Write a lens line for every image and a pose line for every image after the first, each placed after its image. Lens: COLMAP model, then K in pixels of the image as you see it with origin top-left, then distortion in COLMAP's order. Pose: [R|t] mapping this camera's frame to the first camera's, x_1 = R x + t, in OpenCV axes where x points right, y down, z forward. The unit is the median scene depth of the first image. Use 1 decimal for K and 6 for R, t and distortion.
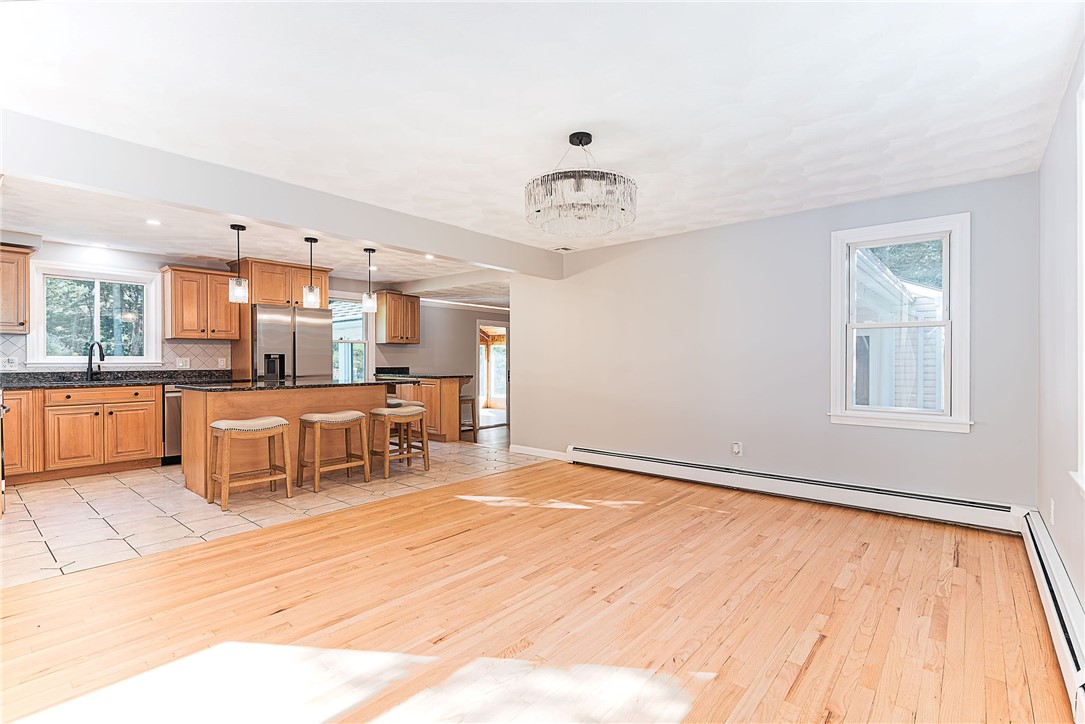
lens RADIAL K [[507.6, 0, 542.5], [0, 507.6, 362.0], [0, 0, 1]] dist [-0.004793, -0.000312]
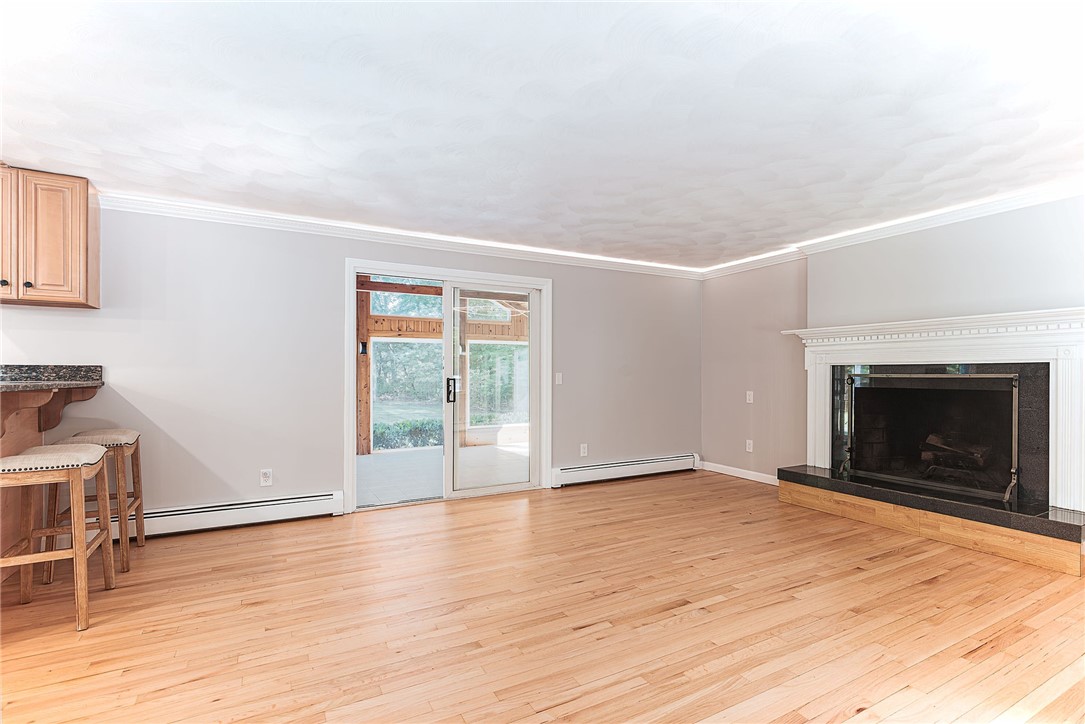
lens RADIAL K [[504.8, 0, 541.9], [0, 504.8, 375.5], [0, 0, 1]] dist [0.000540, 0.000061]
pose [[0.935660, -0.001322, -0.352901, 0.295629], [0.000419, 0.999996, -0.002635, 0.027883], [0.352903, 0.002318, 0.935657, 1.091155]]
